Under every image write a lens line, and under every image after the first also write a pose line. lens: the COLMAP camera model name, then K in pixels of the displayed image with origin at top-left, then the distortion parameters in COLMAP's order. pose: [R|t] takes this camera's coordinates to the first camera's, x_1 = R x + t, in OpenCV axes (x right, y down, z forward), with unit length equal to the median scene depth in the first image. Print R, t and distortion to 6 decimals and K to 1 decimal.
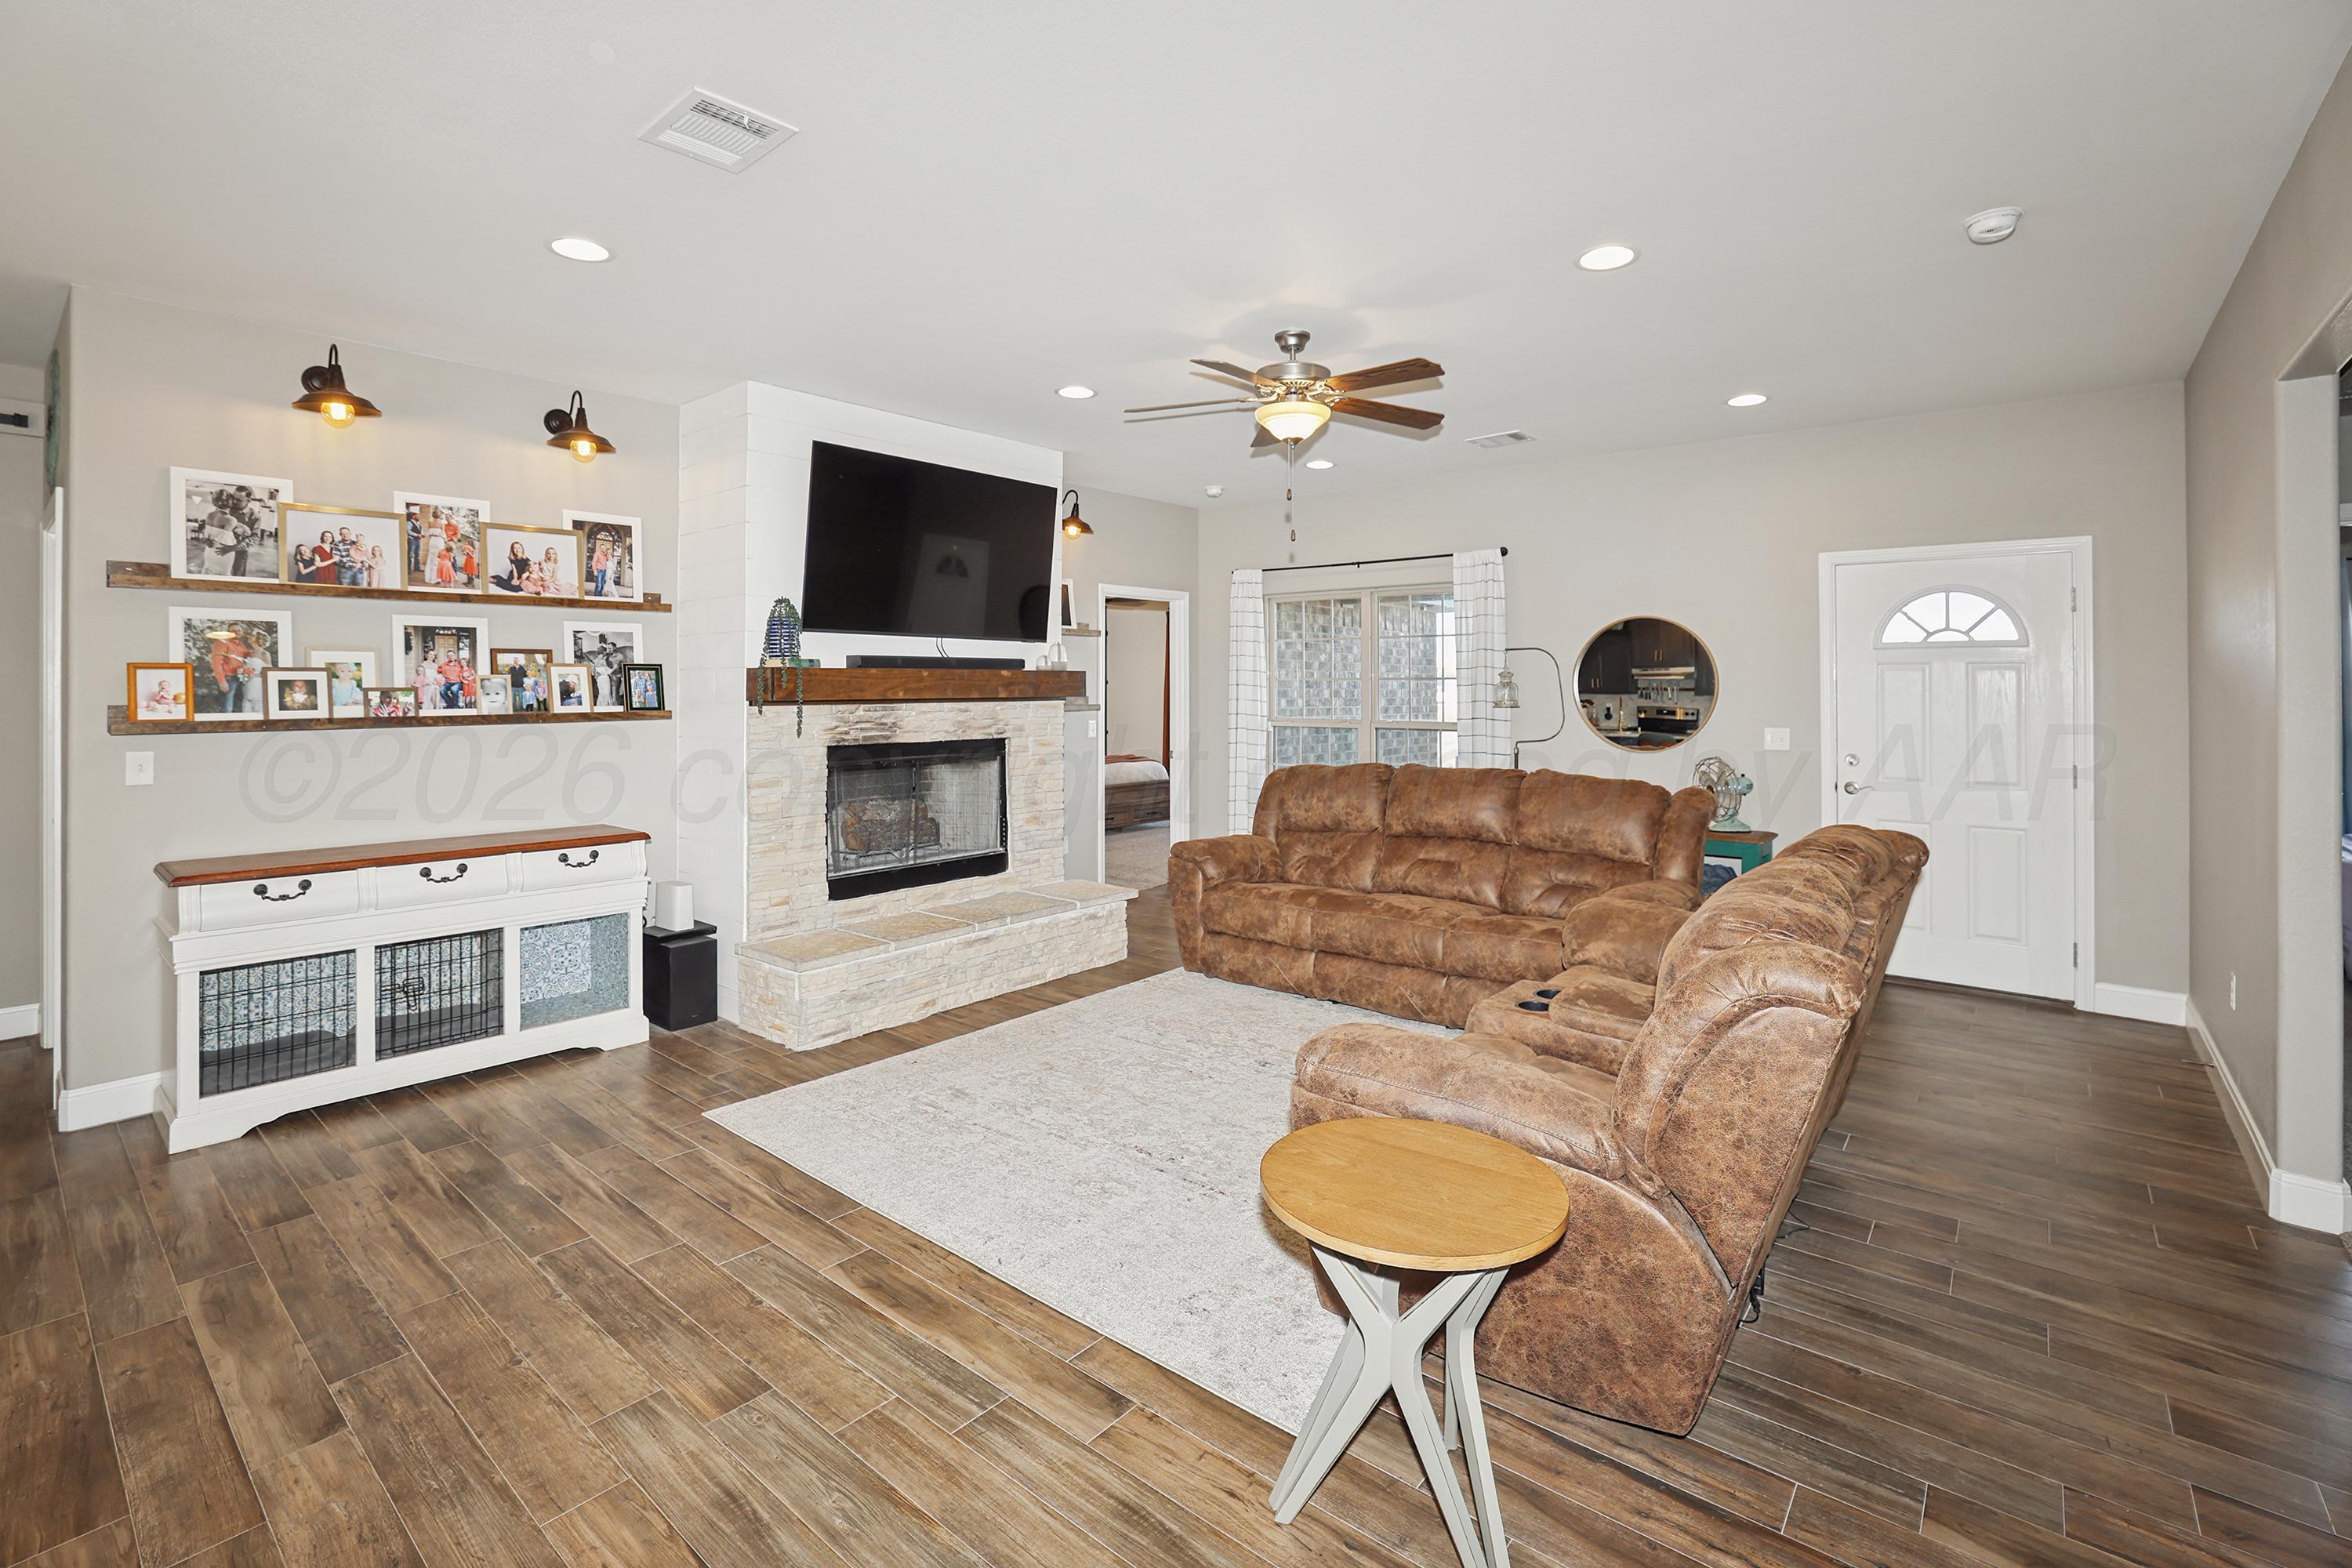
lens RADIAL K [[1052.9, 0, 1140.2], [0, 1052.9, 676.1], [0, 0, 1]] dist [-0.009733, 0.002789]
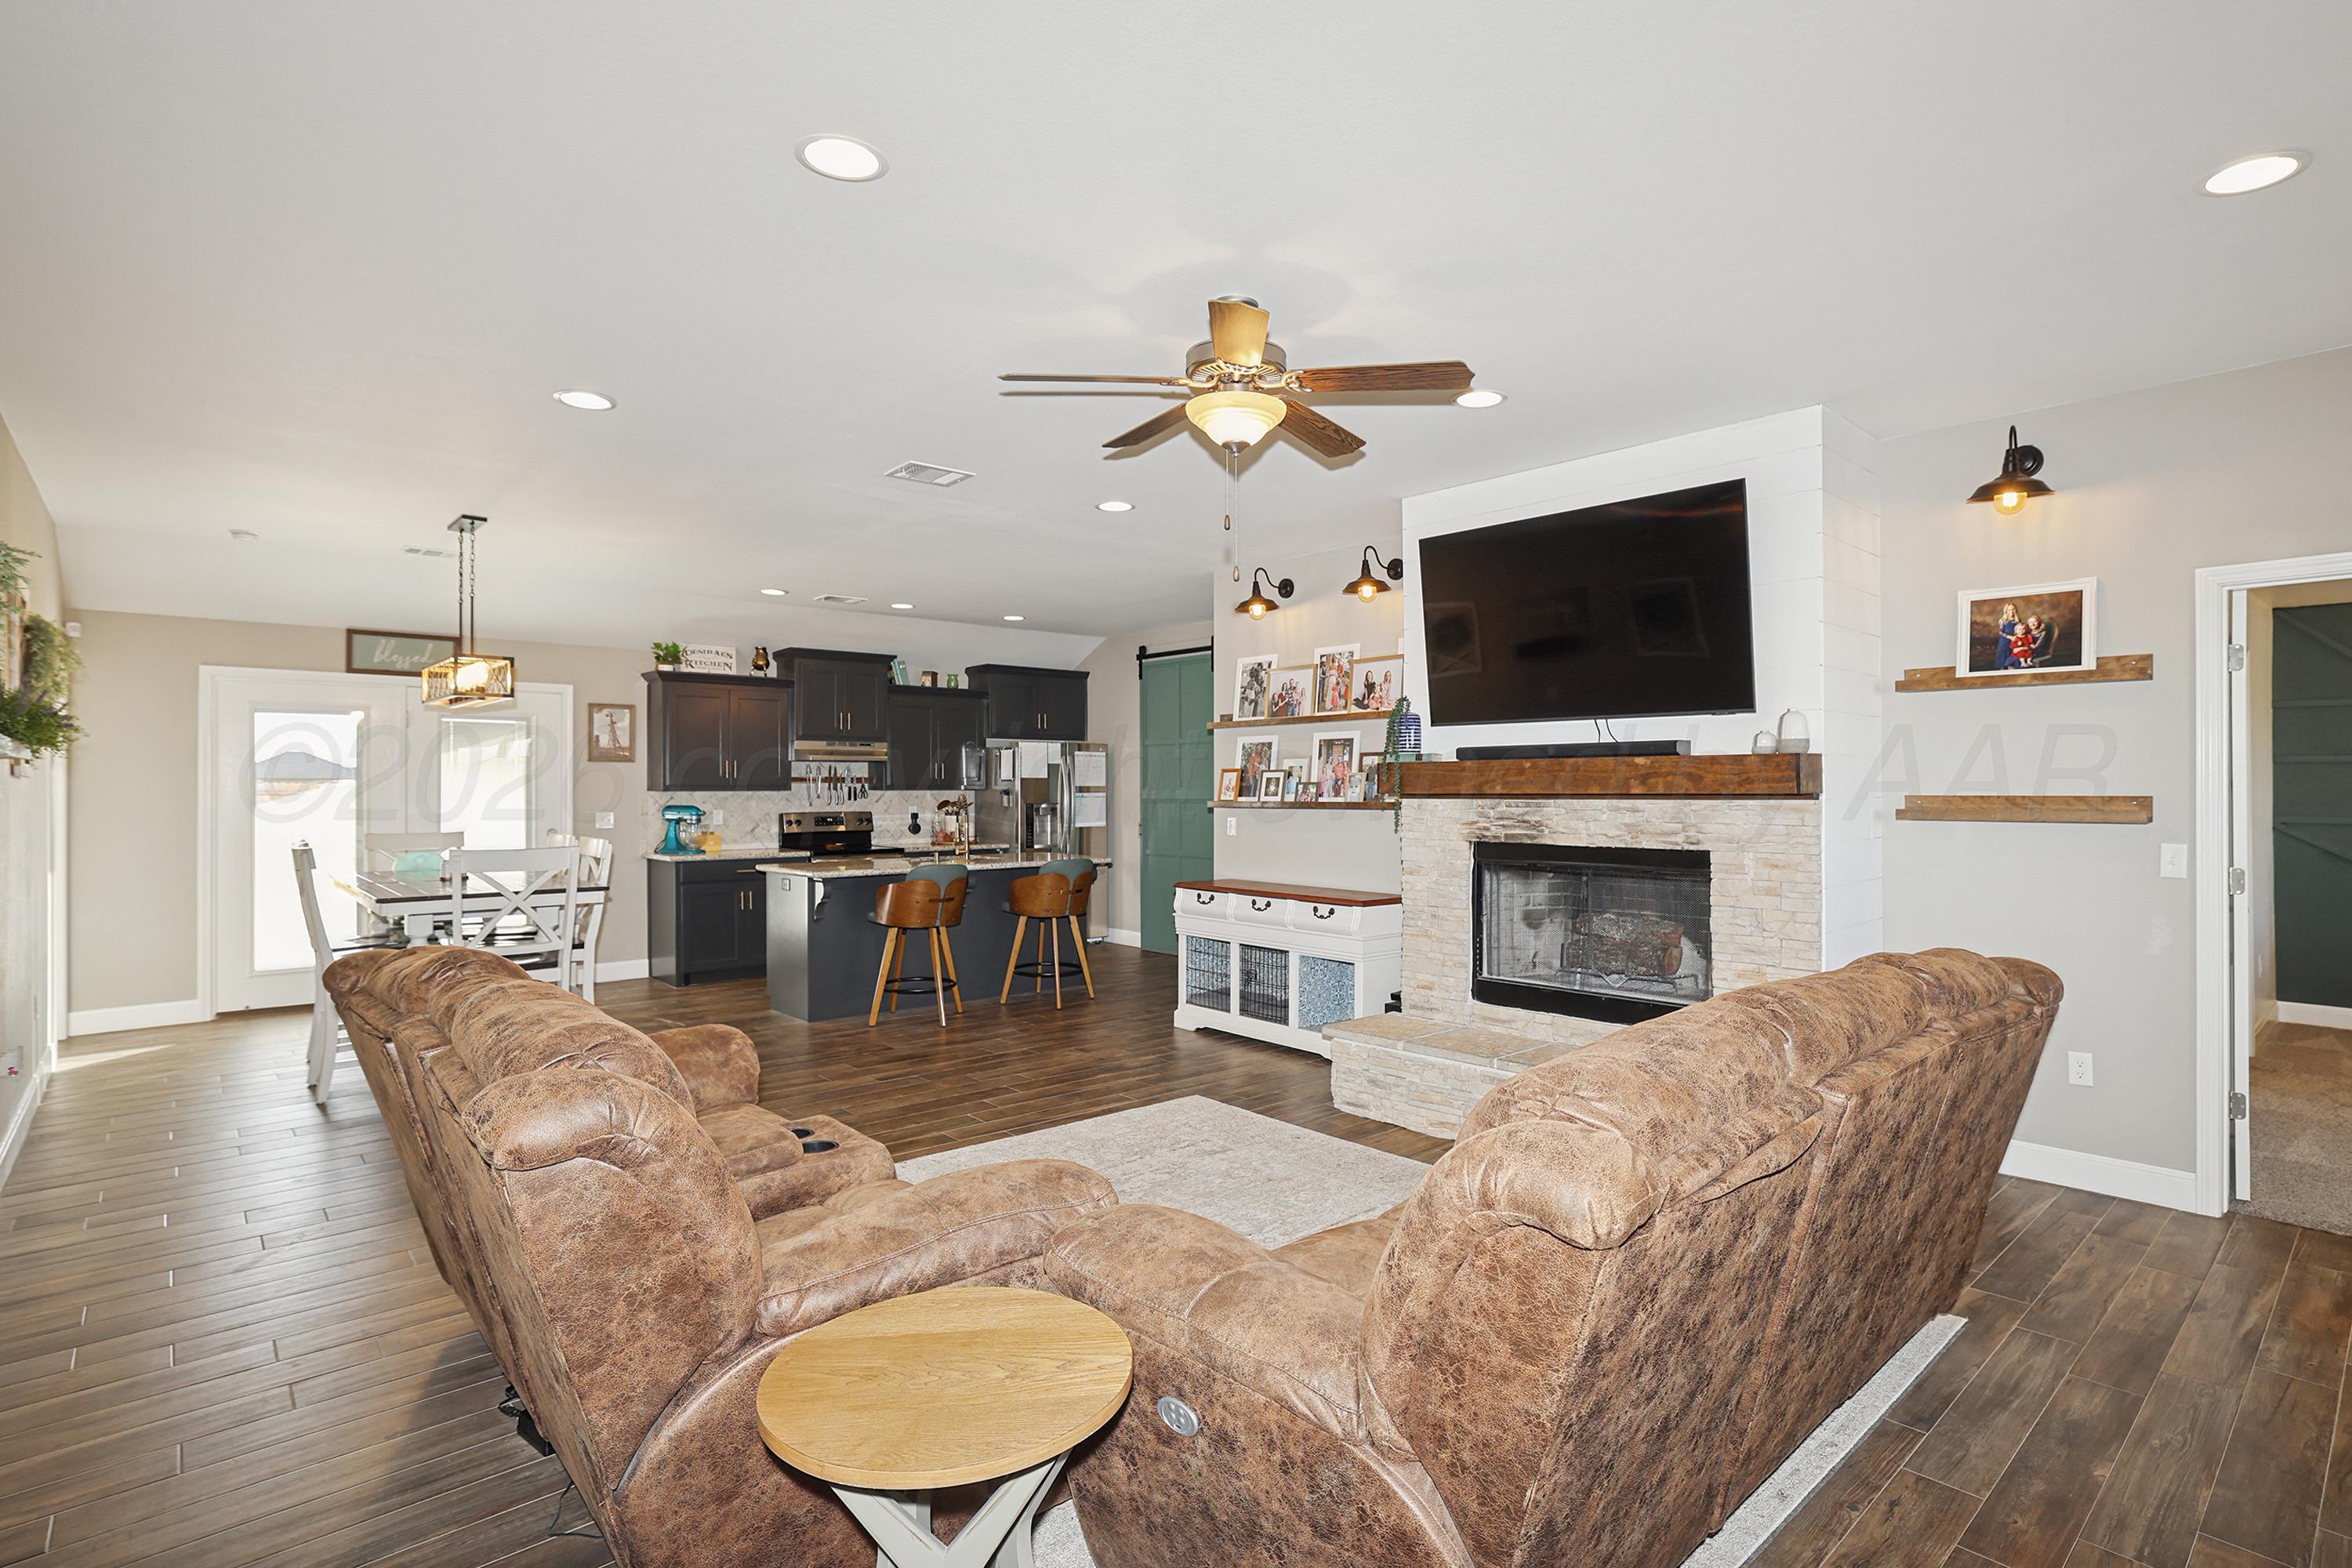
lens RADIAL K [[1136.5, 0, 1191.8], [0, 1136.5, 773.1], [0, 0, 1]] dist [-0.019201, 0.010359]
pose [[-0.101243, -0.009760, -0.994814, 0.973409], [0.011225, 0.999877, -0.010952, 0.015230], [0.994798, -0.012275, -0.101121, 1.066161]]
